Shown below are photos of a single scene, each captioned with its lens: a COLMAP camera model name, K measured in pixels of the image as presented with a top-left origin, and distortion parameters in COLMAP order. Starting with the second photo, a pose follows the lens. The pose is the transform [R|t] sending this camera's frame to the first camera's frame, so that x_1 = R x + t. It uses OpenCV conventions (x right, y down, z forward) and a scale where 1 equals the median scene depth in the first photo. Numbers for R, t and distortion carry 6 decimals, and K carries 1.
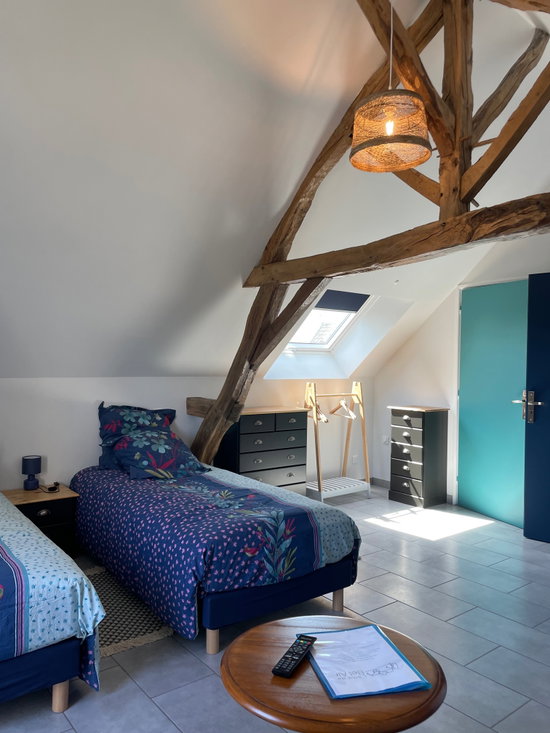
lens RADIAL K [[551.8, 0, 275.0], [0, 551.8, 366.5], [0, 0, 1]] dist [0.092443, -0.113090]
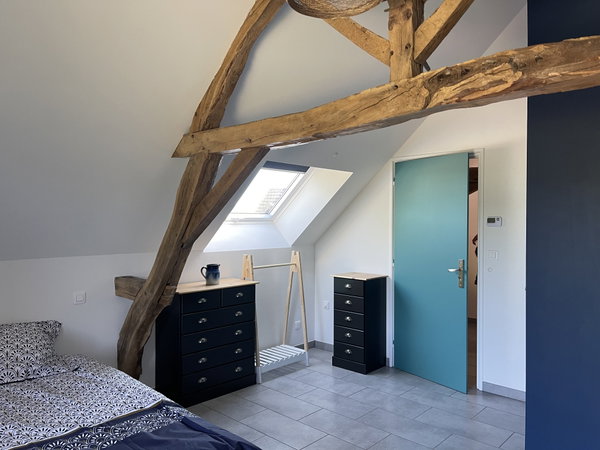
lens RADIAL K [[457.9, 0, 300.0], [0, 457.9, 225.0], [0, 0, 1]] dist [0.041364, 0.001952]
pose [[0.989928, -0.011575, 0.141098, 0.046815], [0.010416, 0.999906, 0.008950, -0.043383], [-0.141188, -0.007391, 0.989955, 0.264928]]
